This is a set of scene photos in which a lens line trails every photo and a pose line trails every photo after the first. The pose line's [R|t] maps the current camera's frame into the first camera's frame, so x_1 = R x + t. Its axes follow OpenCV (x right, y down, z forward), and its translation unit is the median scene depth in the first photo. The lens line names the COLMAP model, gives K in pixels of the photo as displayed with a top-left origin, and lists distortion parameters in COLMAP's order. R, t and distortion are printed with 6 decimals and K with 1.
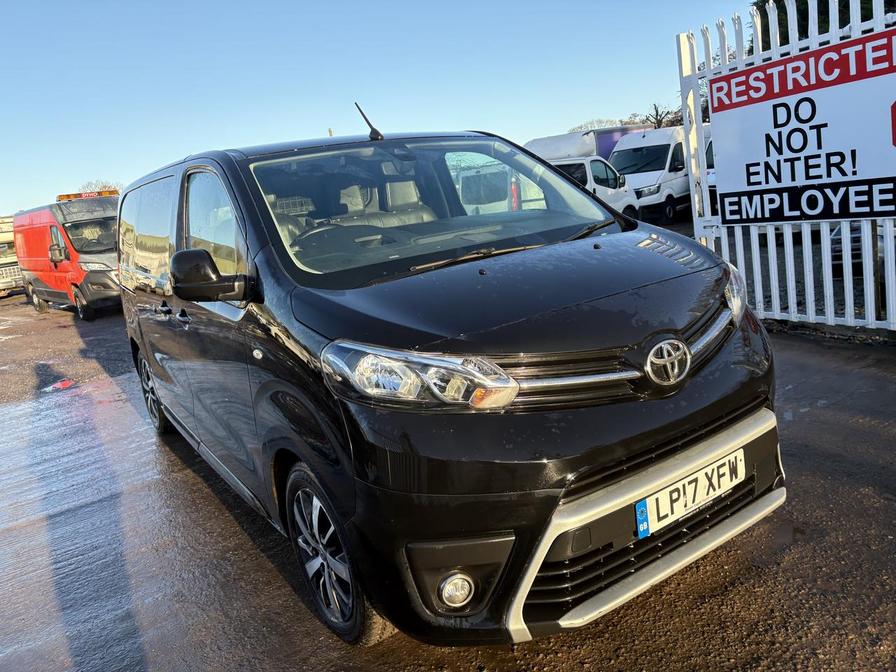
lens RADIAL K [[656.9, 0, 448.0], [0, 656.9, 336.0], [0, 0, 1]] dist [0.005306, 0.002353]
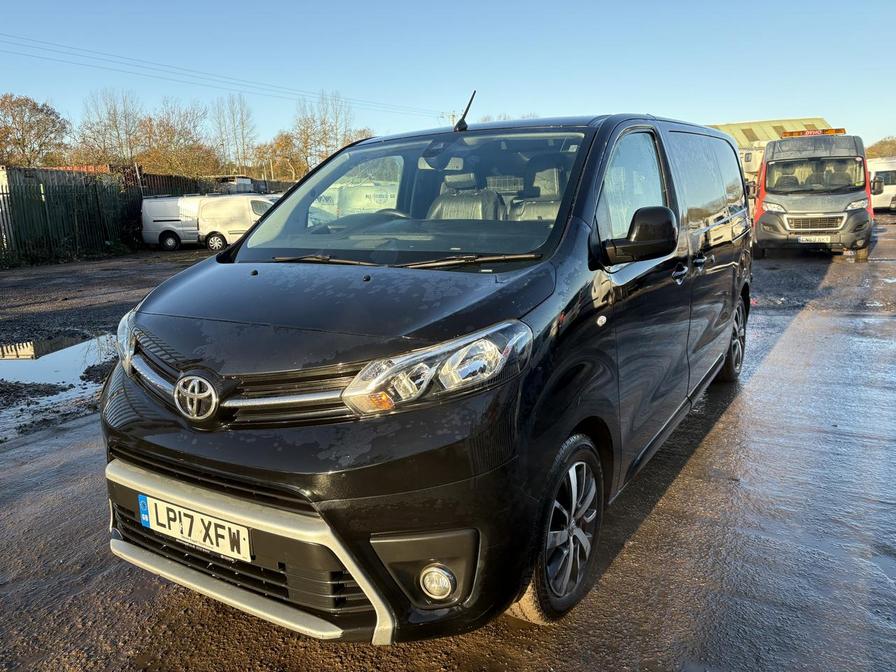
lens RADIAL K [[656.9, 0, 448.0], [0, 656.9, 336.0], [0, 0, 1]] dist [0.005306, 0.002353]
pose [[0.428202, 0.297749, -0.853223, 1.291278], [-0.206902, 0.951384, 0.228168, -0.349259], [0.879679, 0.078832, 0.468989, 0.829320]]
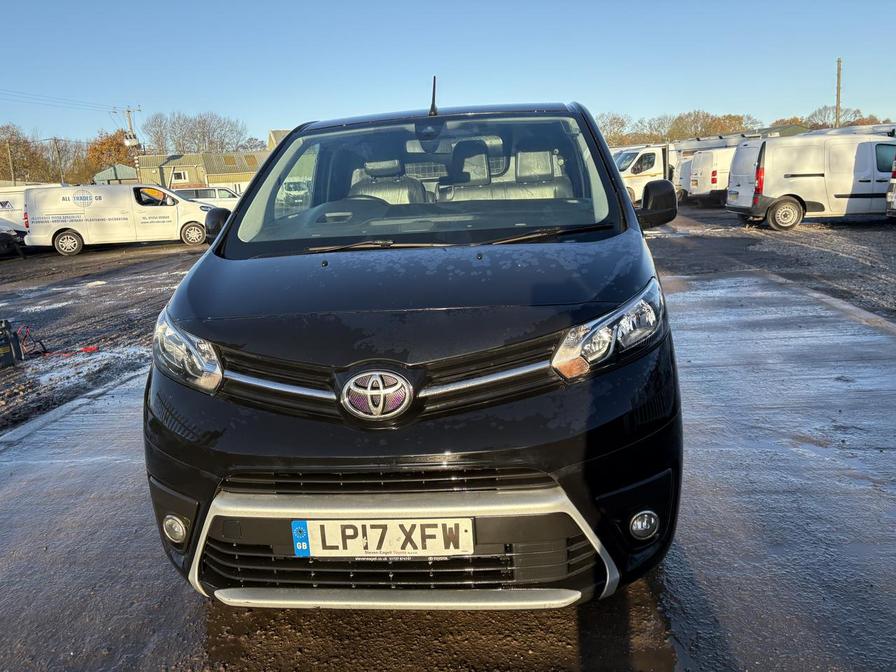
lens RADIAL K [[668.6, 0, 448.0], [0, 668.6, 336.0], [0, 0, 1]] dist [0.000050, 0.000224]
pose [[0.770855, 0.218364, -0.598414, 0.921052], [-0.165044, 0.975796, 0.143469, -0.184149], [0.615259, -0.011829, 0.788237, 0.316477]]
